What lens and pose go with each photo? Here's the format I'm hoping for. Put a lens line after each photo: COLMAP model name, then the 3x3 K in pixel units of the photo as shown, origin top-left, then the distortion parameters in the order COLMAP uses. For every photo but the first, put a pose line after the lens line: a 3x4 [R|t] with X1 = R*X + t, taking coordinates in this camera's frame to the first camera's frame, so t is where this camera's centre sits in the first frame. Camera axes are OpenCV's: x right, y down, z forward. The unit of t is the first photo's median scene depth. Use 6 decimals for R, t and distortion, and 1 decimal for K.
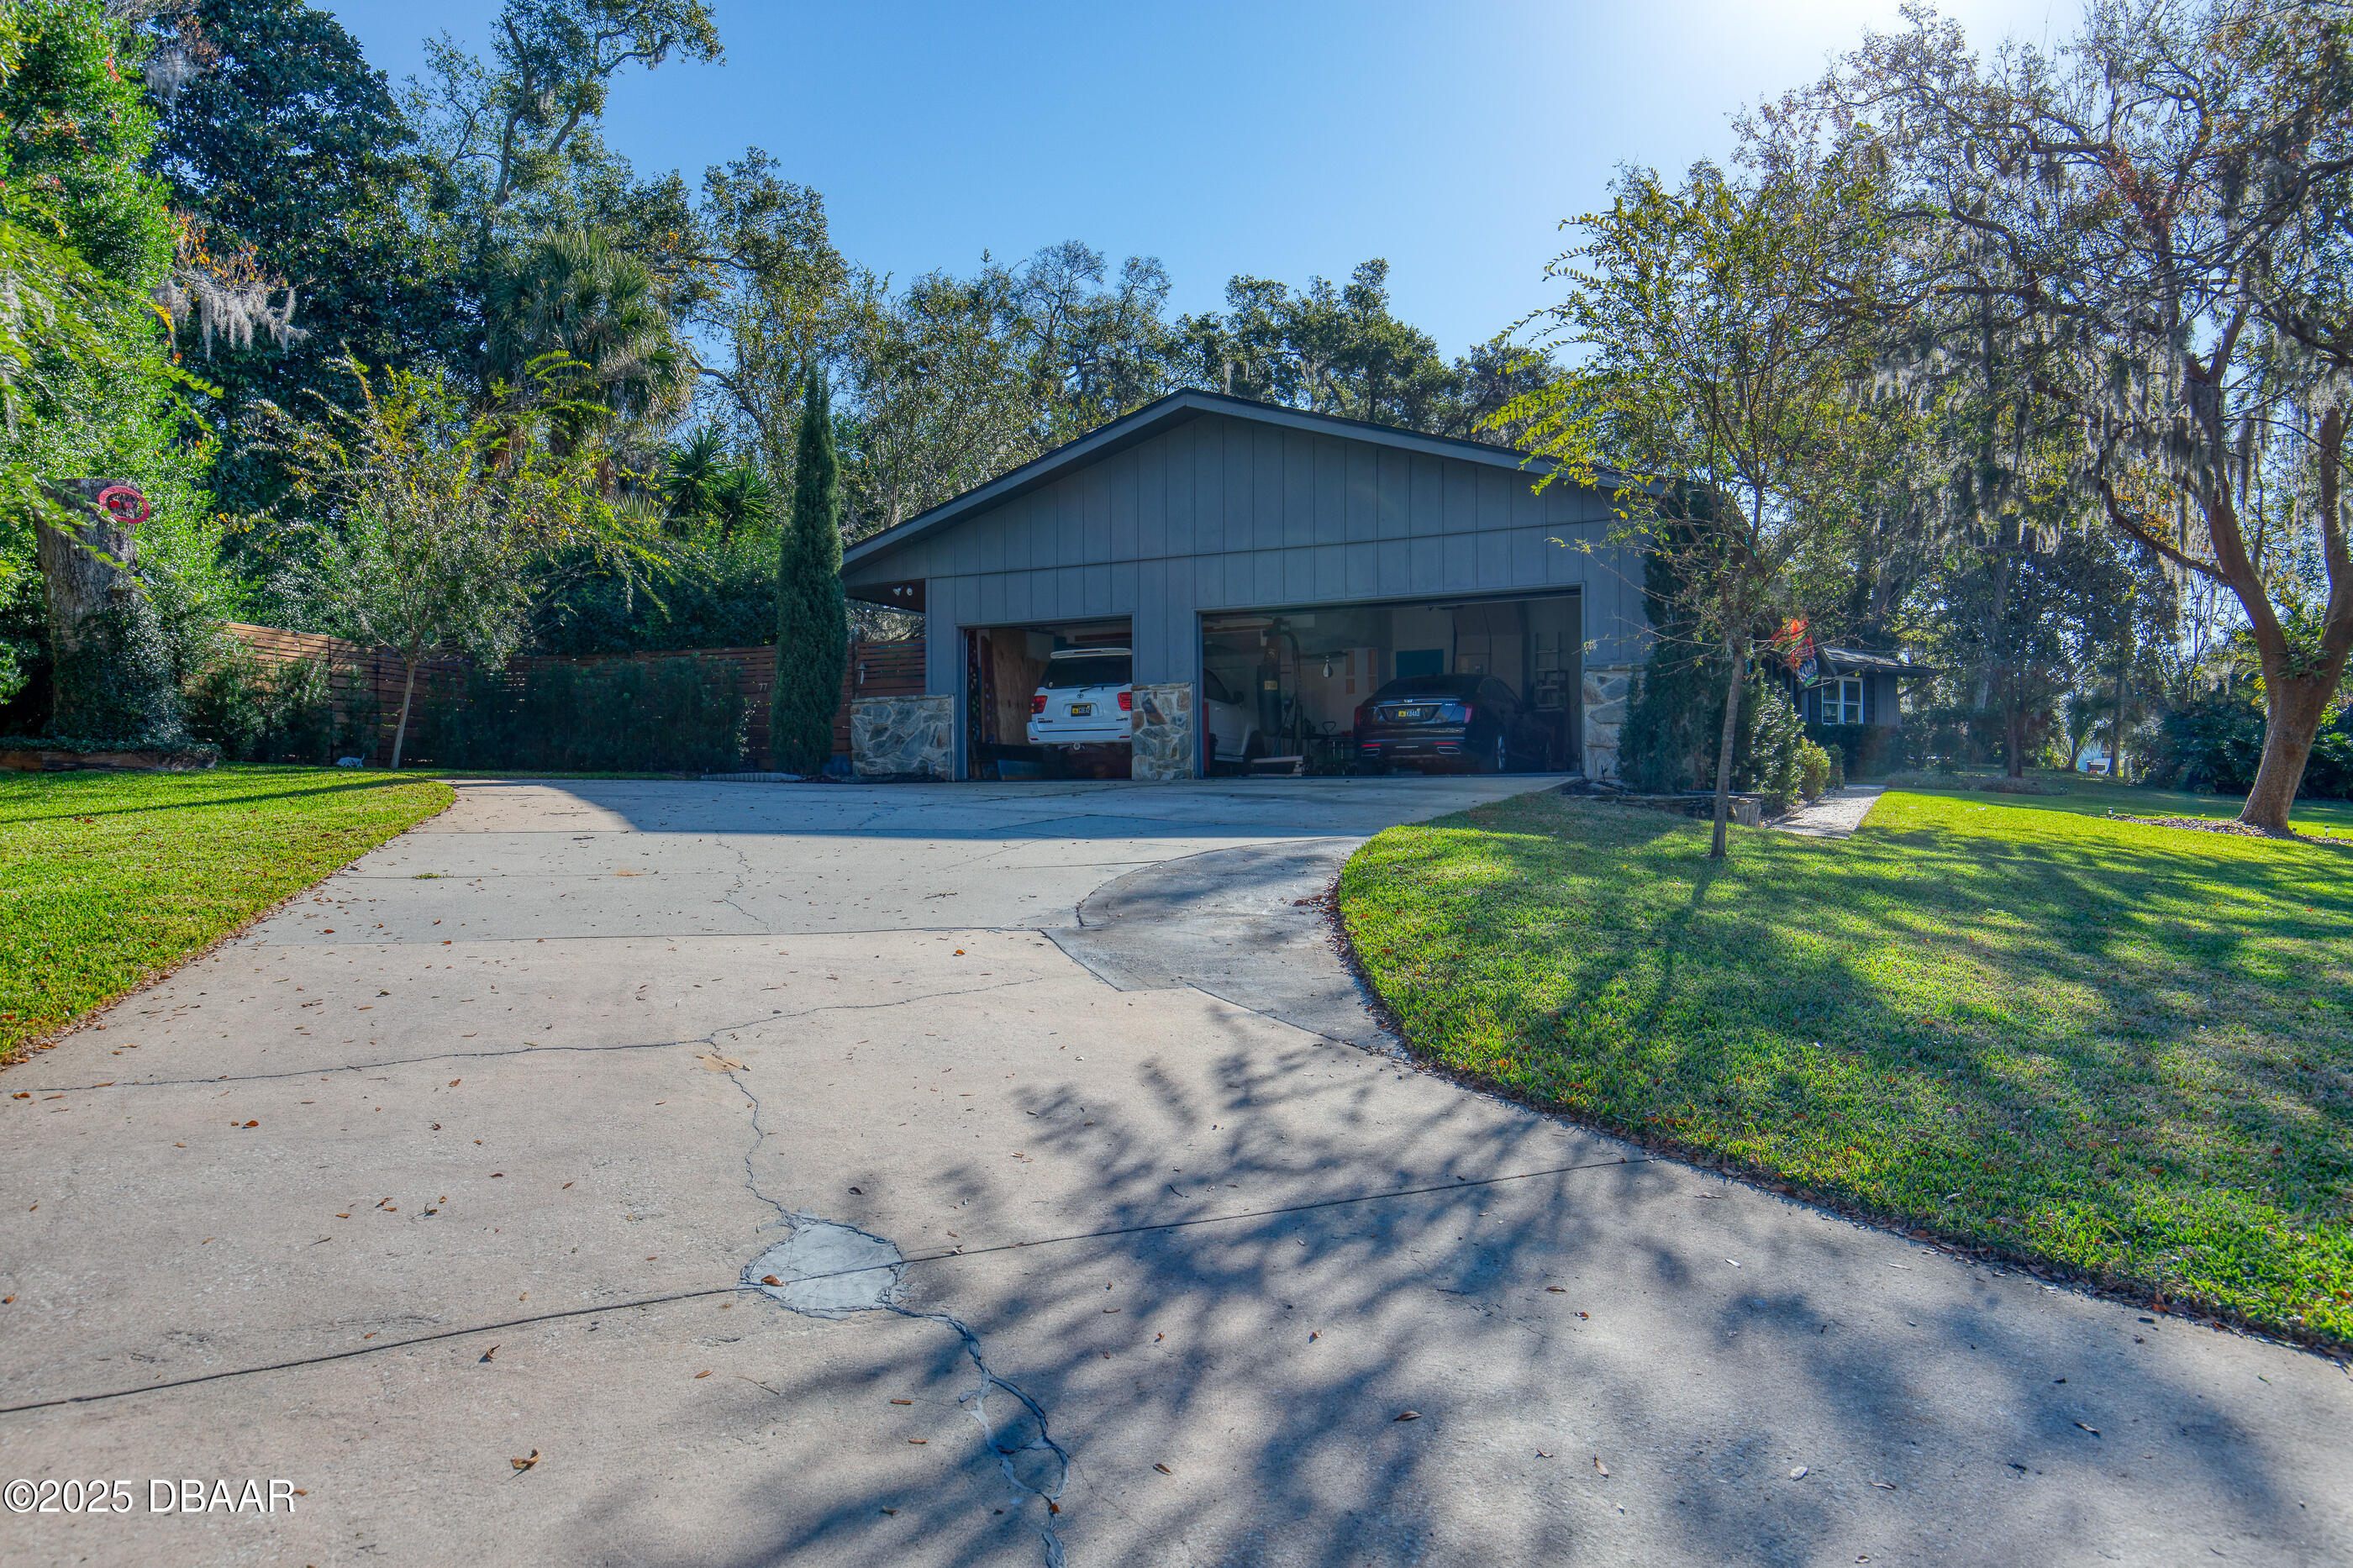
lens RADIAL K [[1582.7, 0, 1176.5], [0, 1582.7, 784.0], [0, 0, 1]] dist [0.018329, -0.000675]
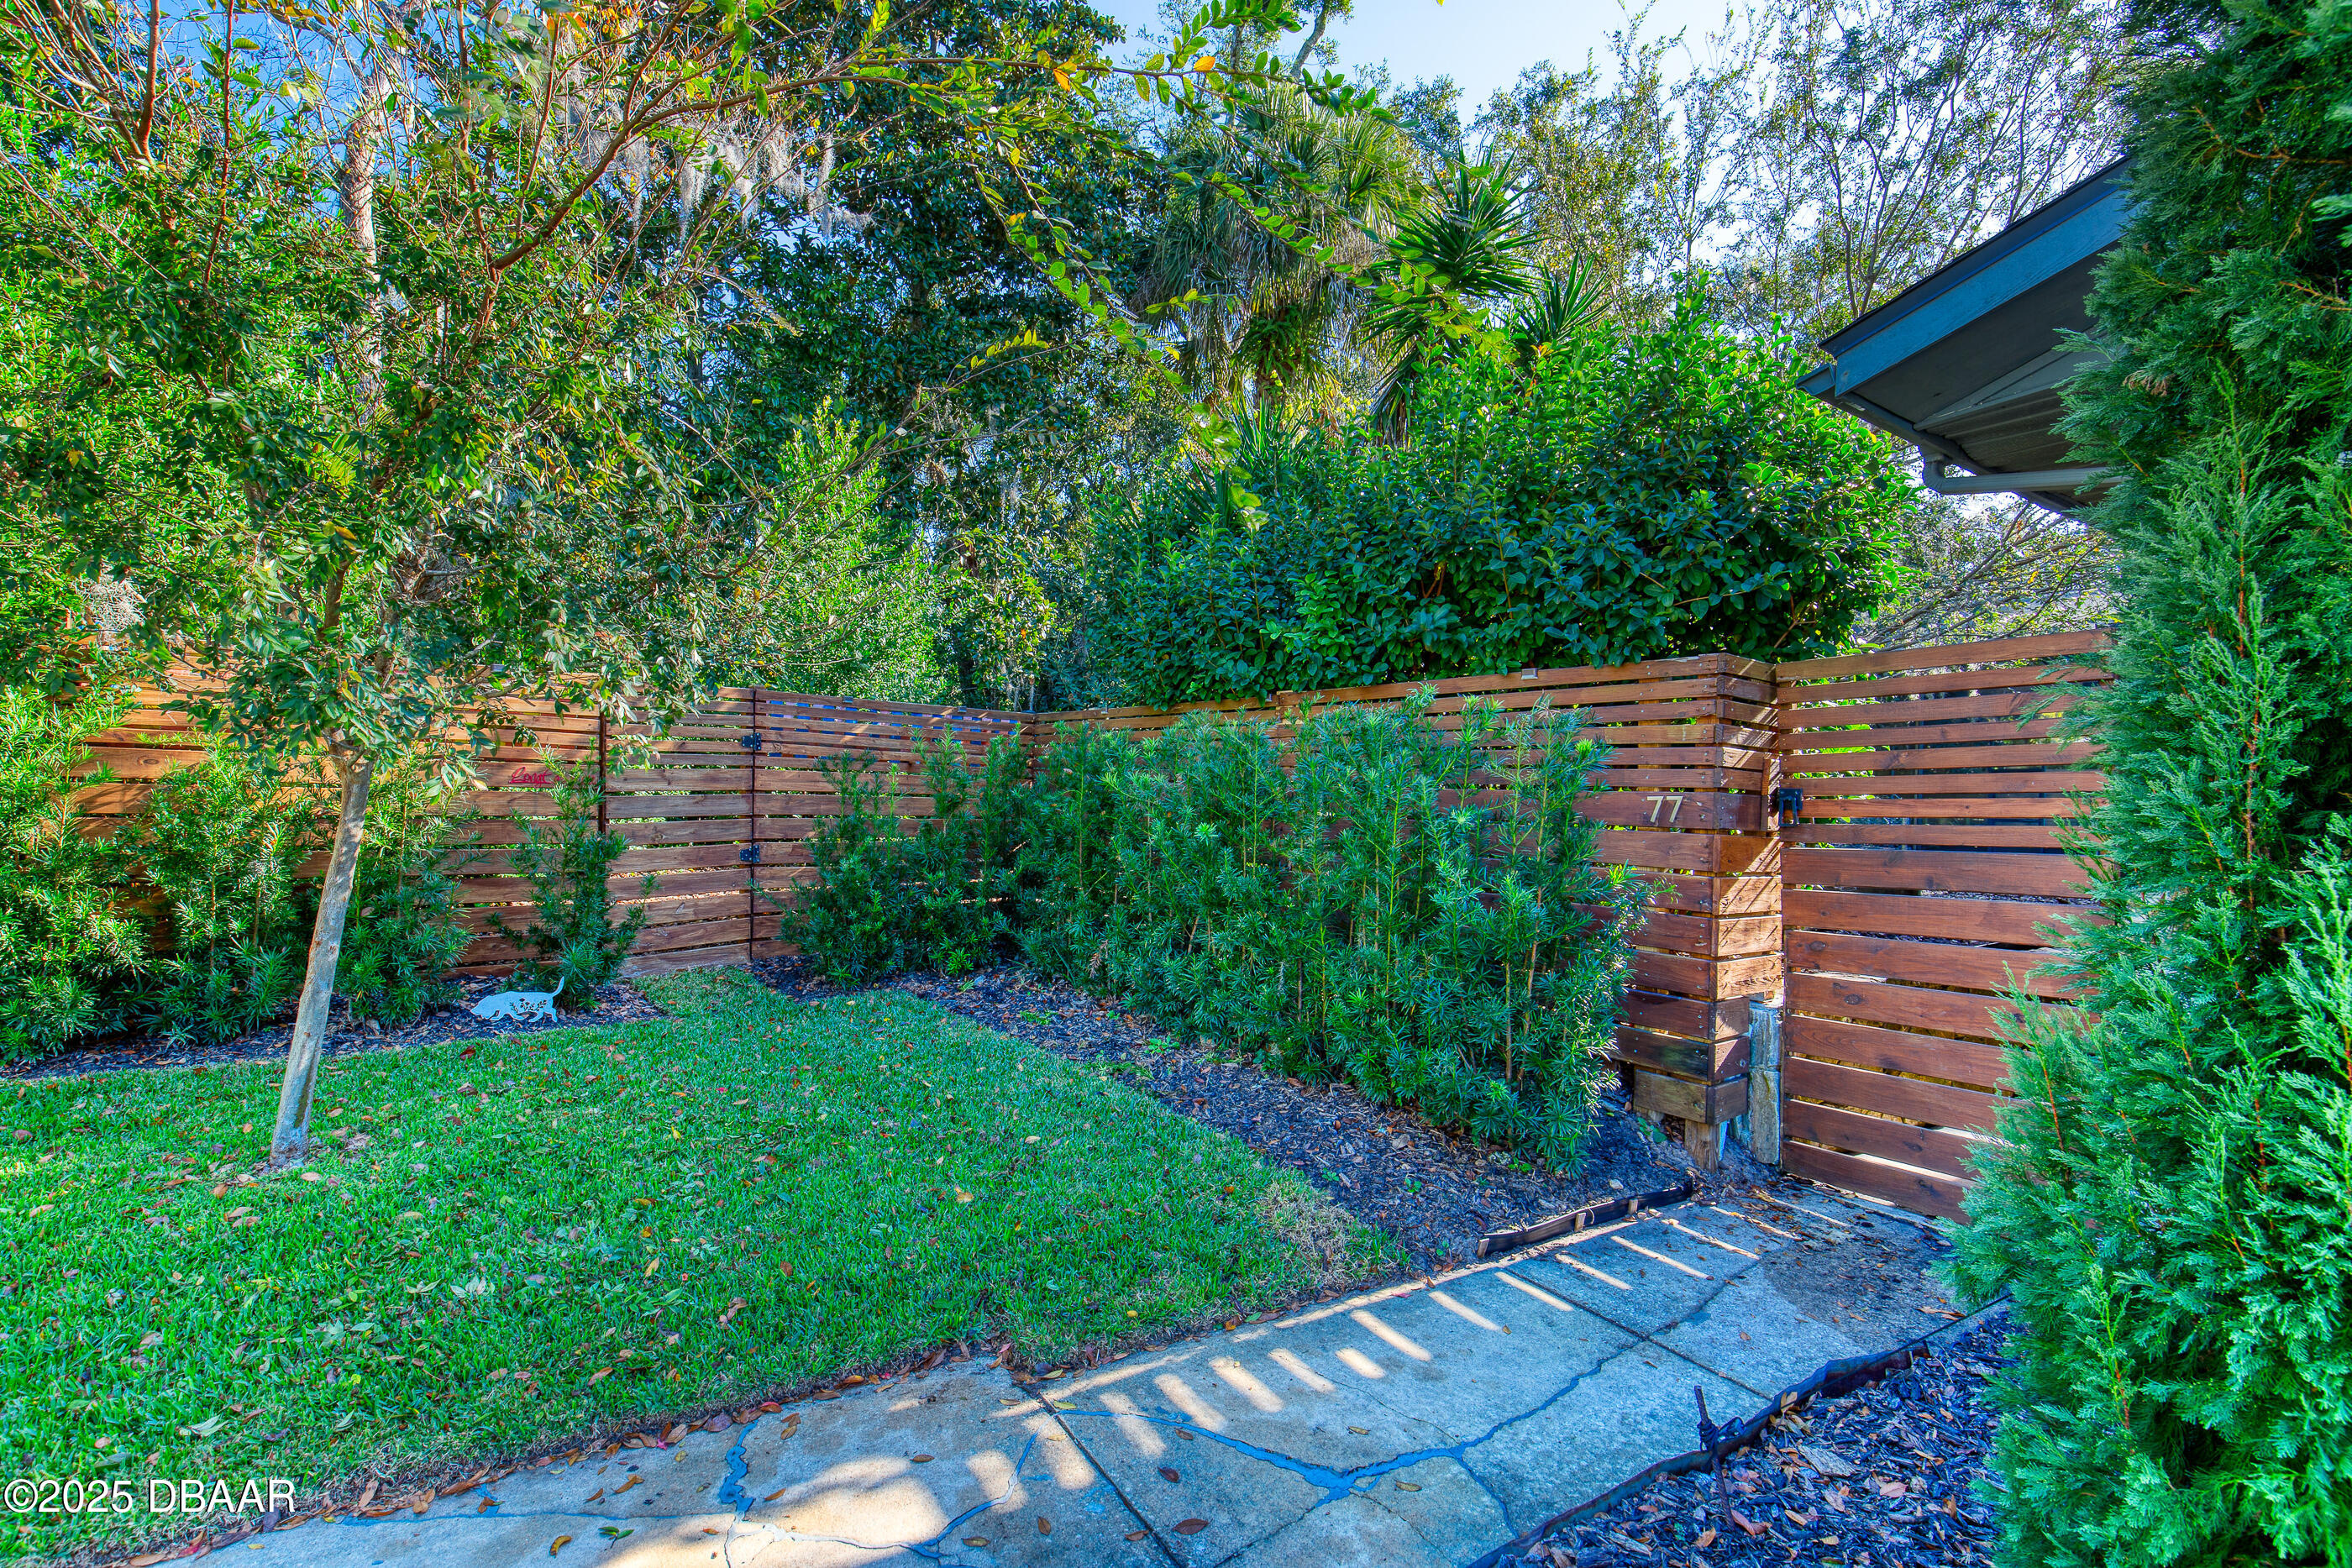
lens RADIAL K [[1078.4, 0, 1176.0], [0, 1078.4, 784.0], [0, 0, 1]] dist [-0.021182, -0.000003]
pose [[0.851915, 0.029058, -0.522874, -0.240235], [-0.033414, 0.999441, 0.001100, -0.064838], [0.522613, 0.016534, 0.852410, 0.815971]]
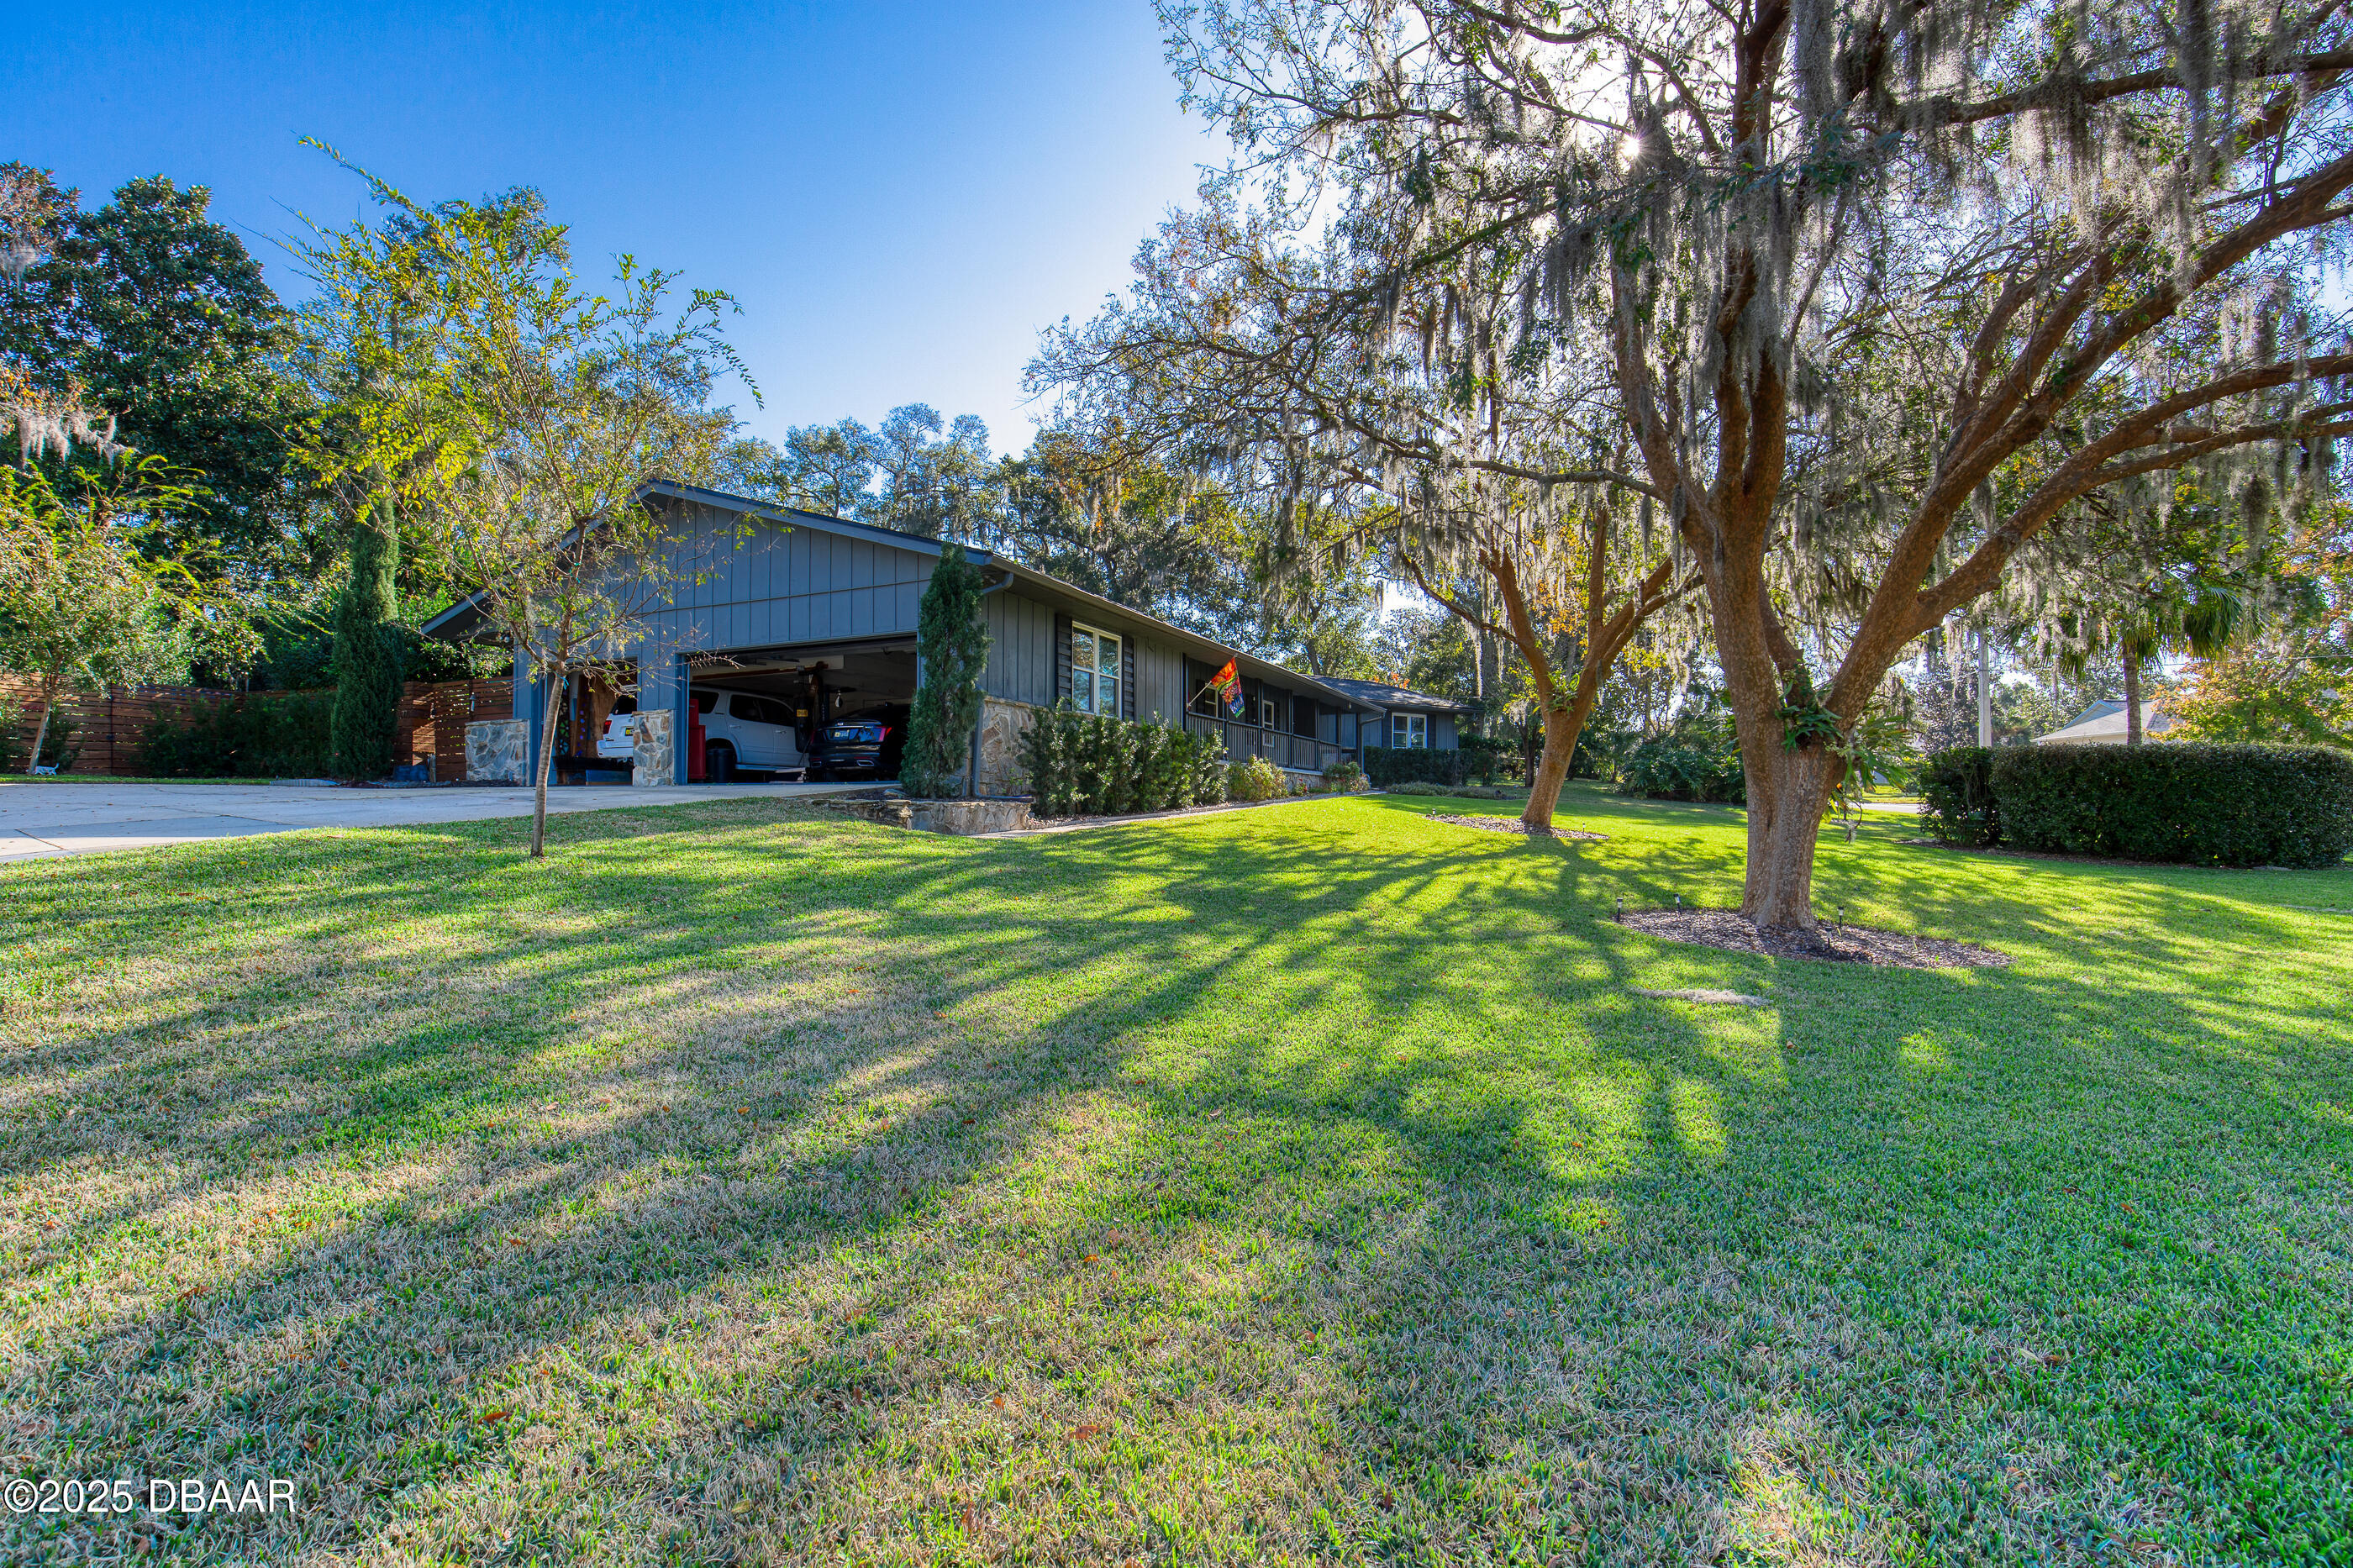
lens RADIAL K [[1078.9, 0, 1176.5], [0, 1078.9, 784.0], [0, 0, 1]] dist [-0.021182, -0.000003]
pose [[0.999840, 0.003443, 0.017547, 0.365694], [-0.003325, 0.999972, -0.006749, 0.000485], [-0.017569, 0.006690, 0.999823, 0.117866]]
